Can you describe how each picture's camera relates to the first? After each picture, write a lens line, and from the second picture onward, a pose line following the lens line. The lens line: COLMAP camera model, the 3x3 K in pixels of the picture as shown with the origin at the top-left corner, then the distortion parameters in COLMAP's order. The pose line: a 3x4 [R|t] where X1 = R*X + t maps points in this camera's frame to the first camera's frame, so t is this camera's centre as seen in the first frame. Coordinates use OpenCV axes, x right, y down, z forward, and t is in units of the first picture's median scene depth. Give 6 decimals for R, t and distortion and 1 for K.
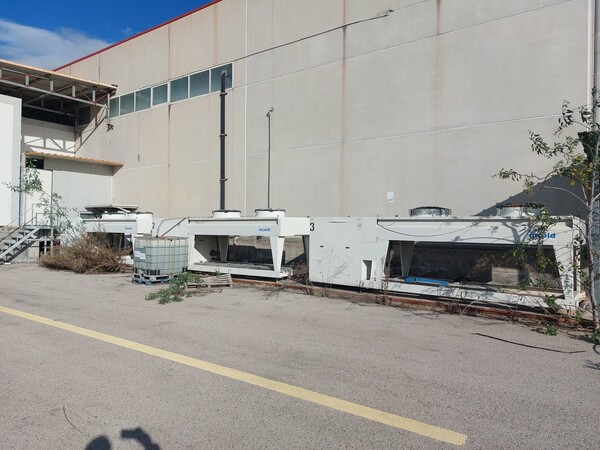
lens RADIAL K [[456.1, 0, 338.9], [0, 456.1, 208.9], [0, 0, 1]] dist [0.030677, 0.000221]
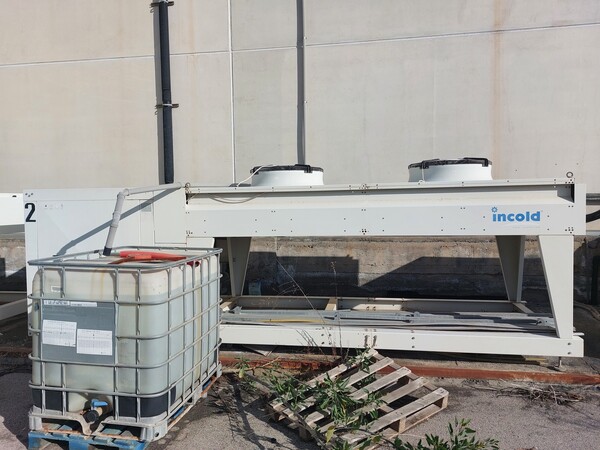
lens RADIAL K [[456.1, 0, 338.9], [0, 456.1, 208.9], [0, 0, 1]] dist [0.030677, 0.000221]
pose [[0.905926, -0.021758, 0.422877, -0.356630], [0.001811, 0.998869, 0.047515, 0.019312], [-0.423432, -0.042279, 0.904941, 0.631440]]
